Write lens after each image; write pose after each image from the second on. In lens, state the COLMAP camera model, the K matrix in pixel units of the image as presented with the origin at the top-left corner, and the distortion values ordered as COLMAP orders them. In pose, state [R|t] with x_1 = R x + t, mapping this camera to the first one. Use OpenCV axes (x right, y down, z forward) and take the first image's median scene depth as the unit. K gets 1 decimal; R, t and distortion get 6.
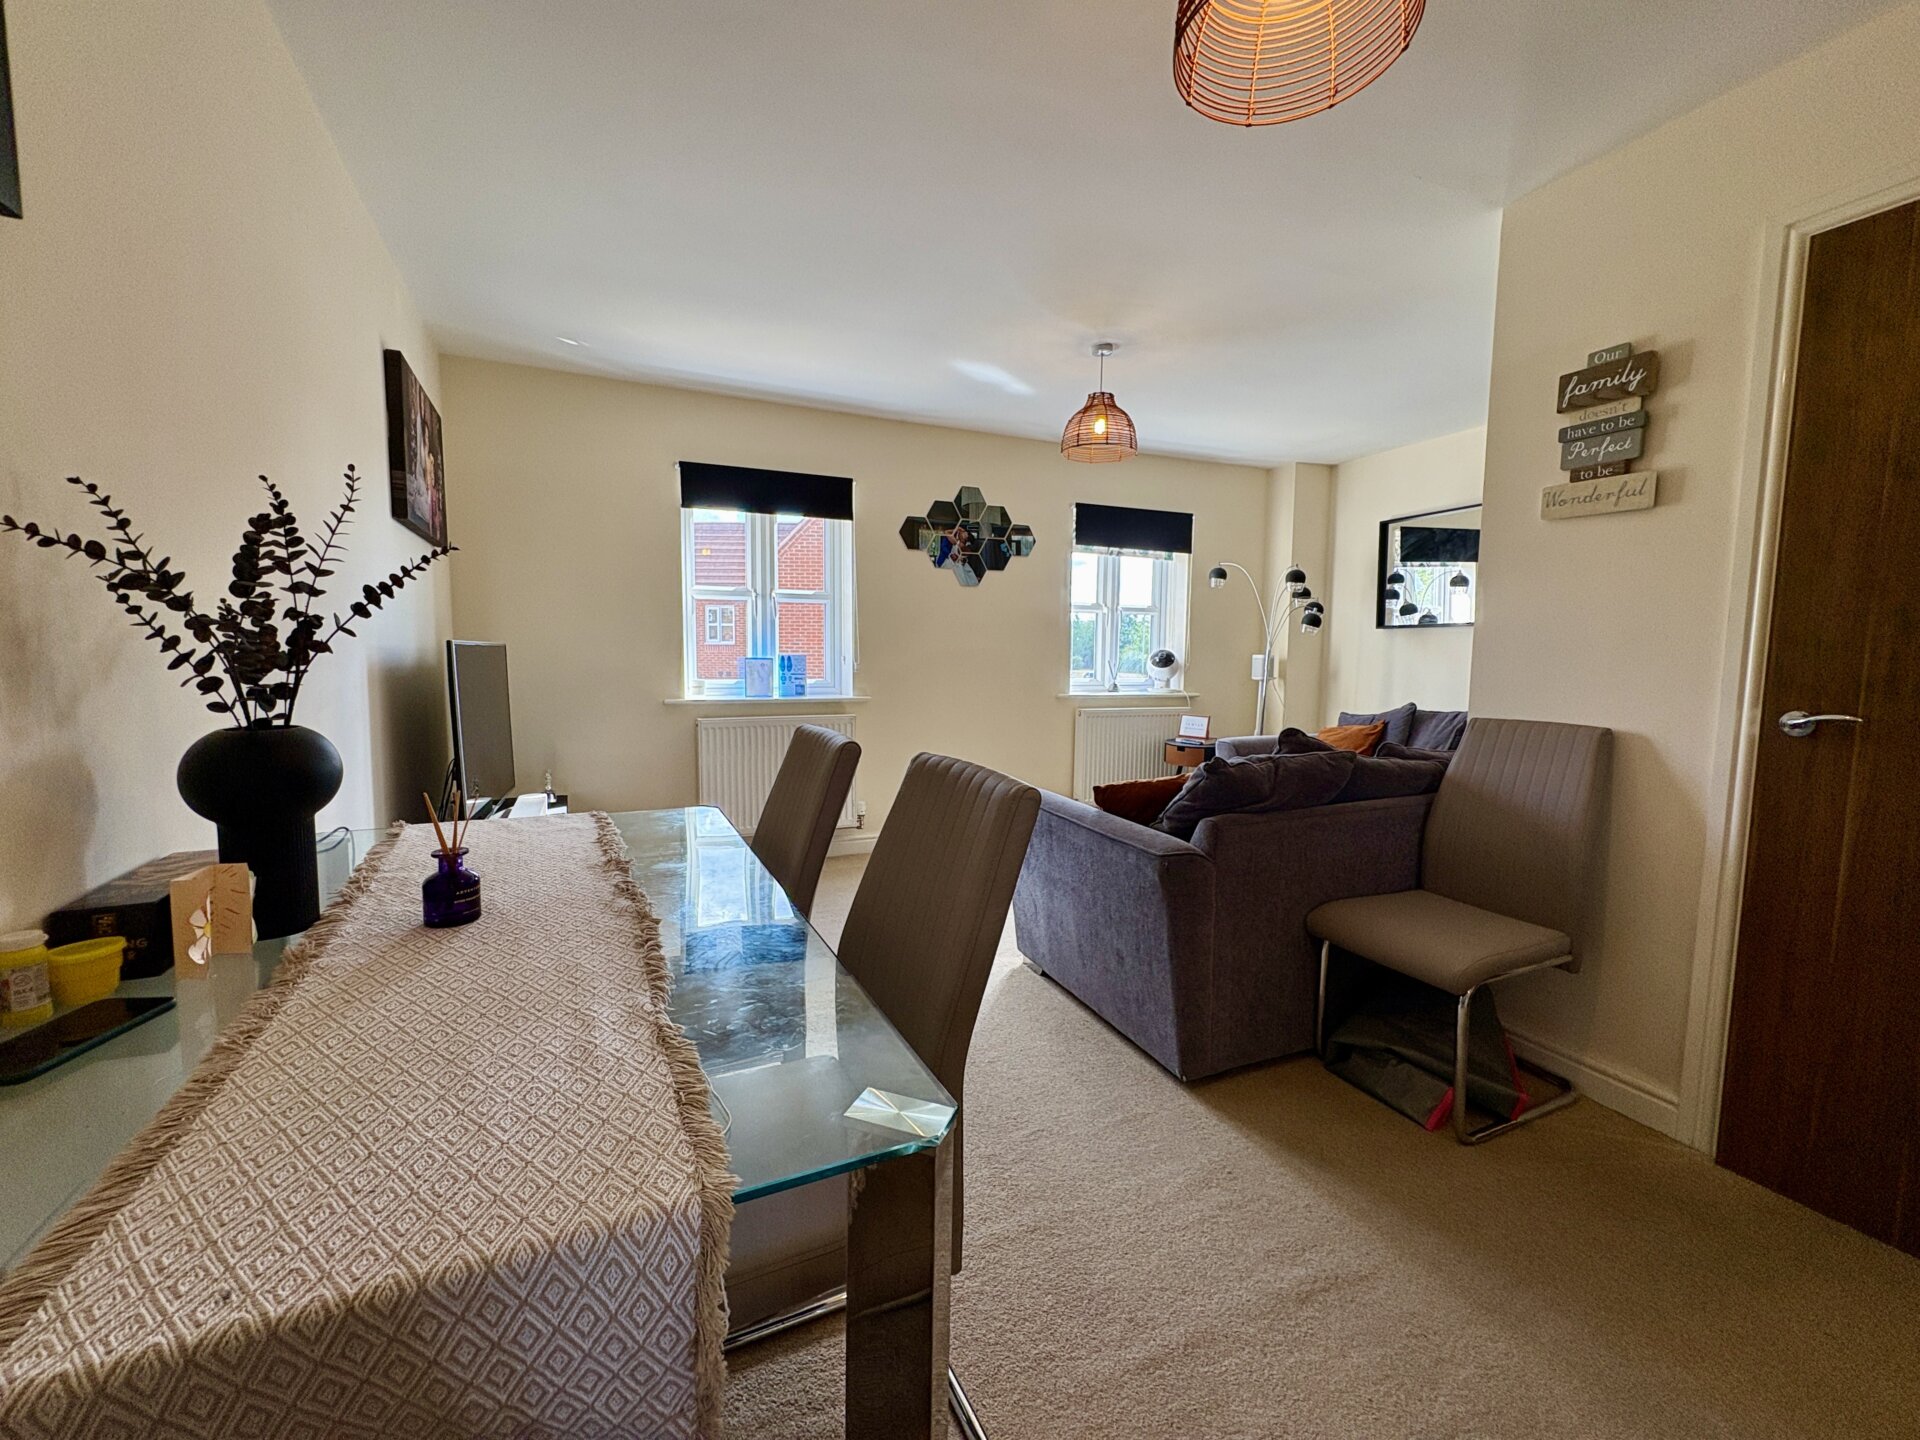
lens RADIAL K [[763.0, 0, 951.2], [0, 763.0, 714.8], [0, 0, 1]] dist [0.000145, -0.000409]
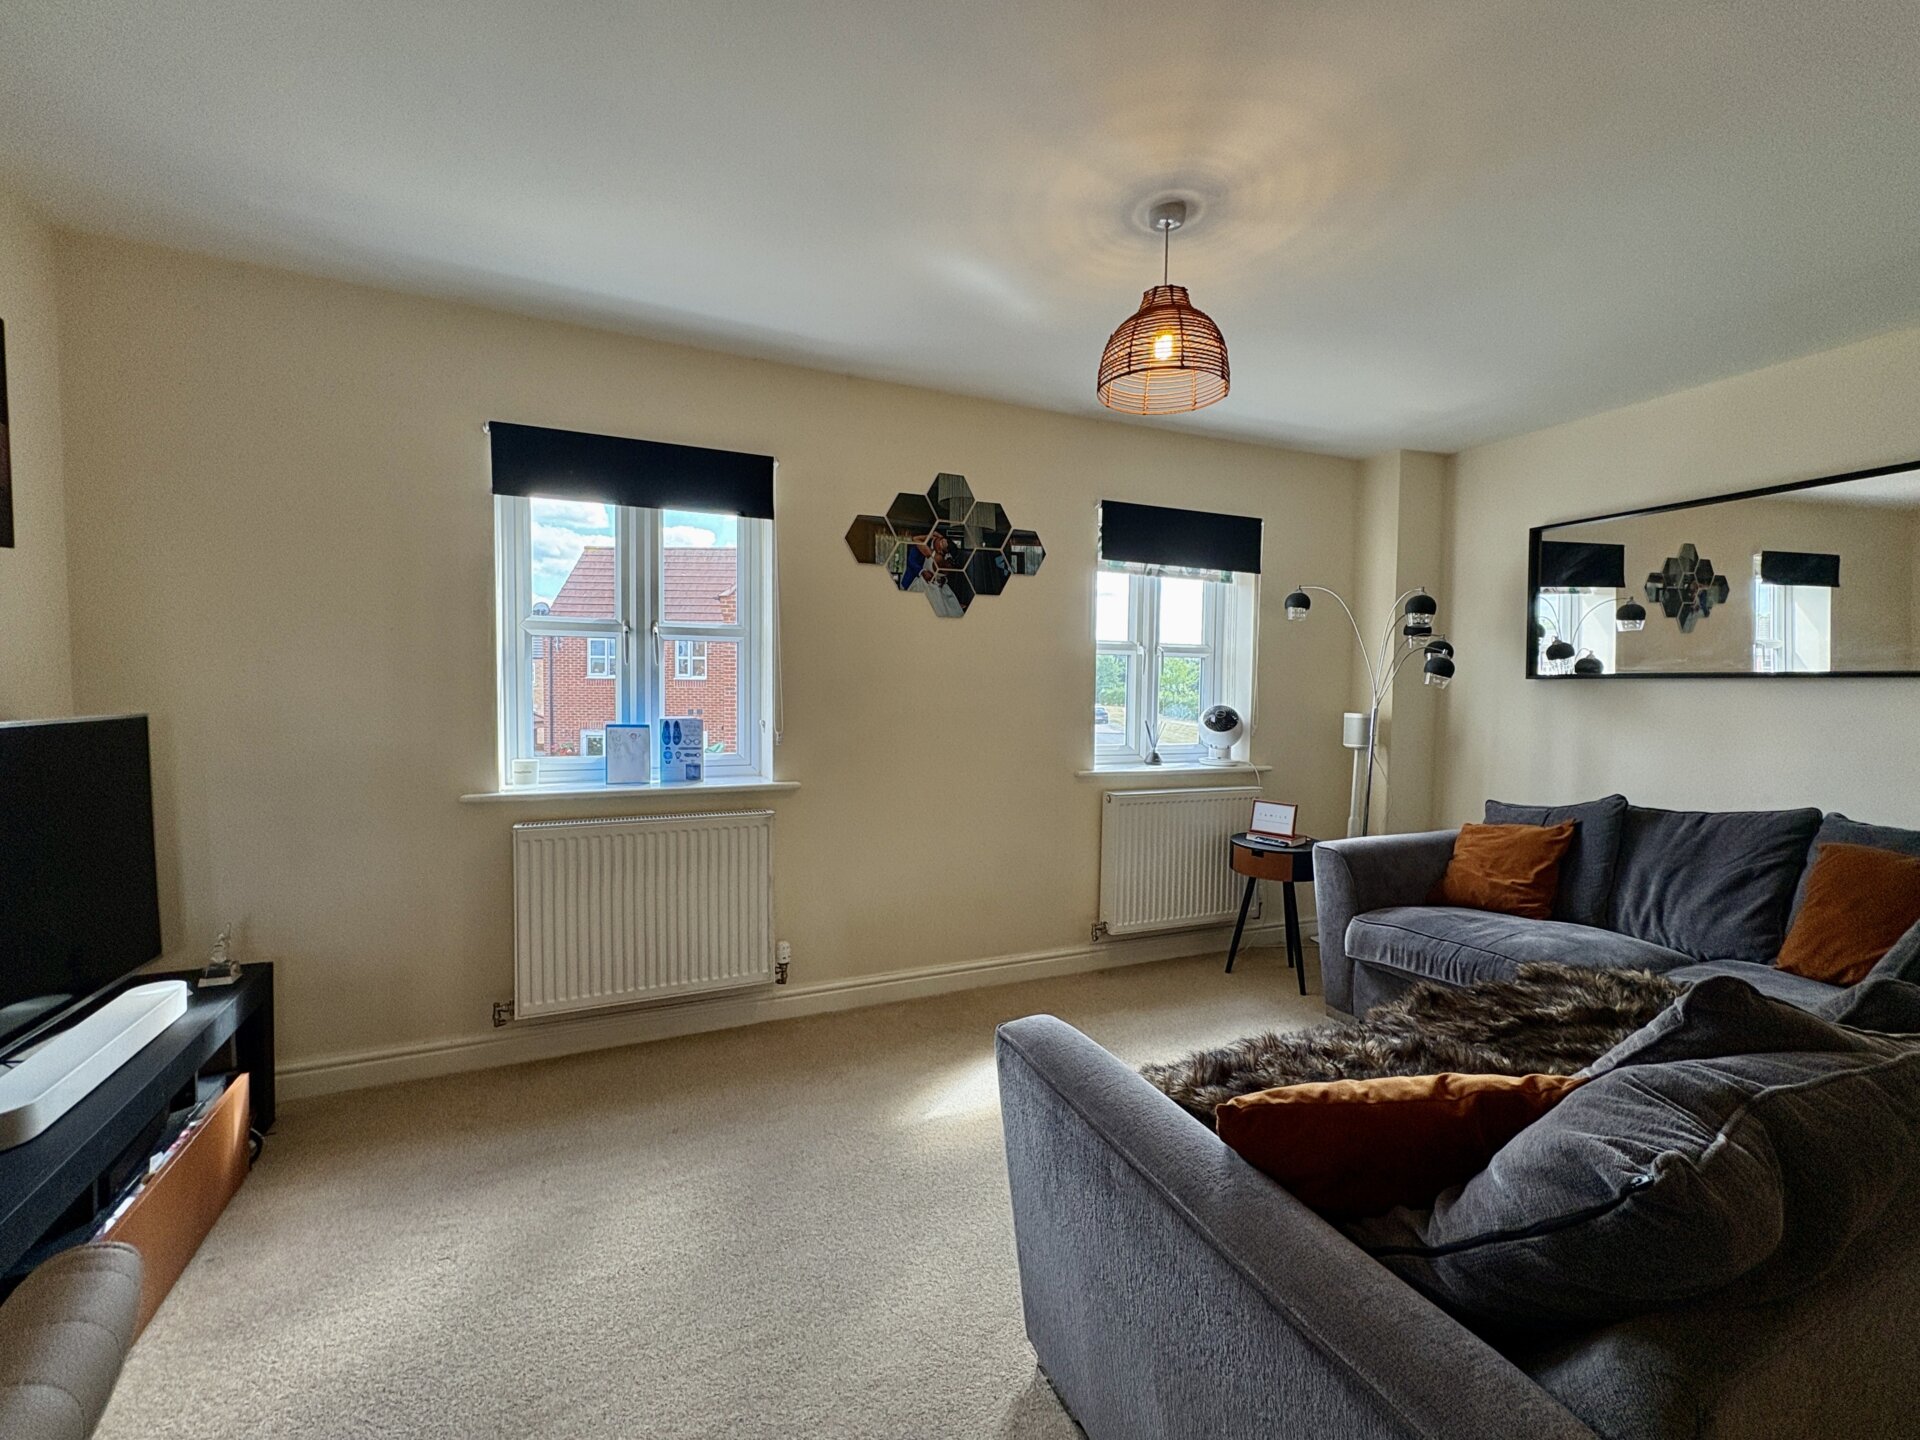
lens RADIAL K [[763.0, 0, 960.0], [0, 763.0, 714.9], [0, 0, 1]] dist [0.000145, -0.000409]
pose [[0.999880, 0.001082, 0.015472, 0.022516], [-0.000474, 0.999231, -0.039211, -0.054243], [-0.015503, 0.039199, 0.999111, 0.318328]]
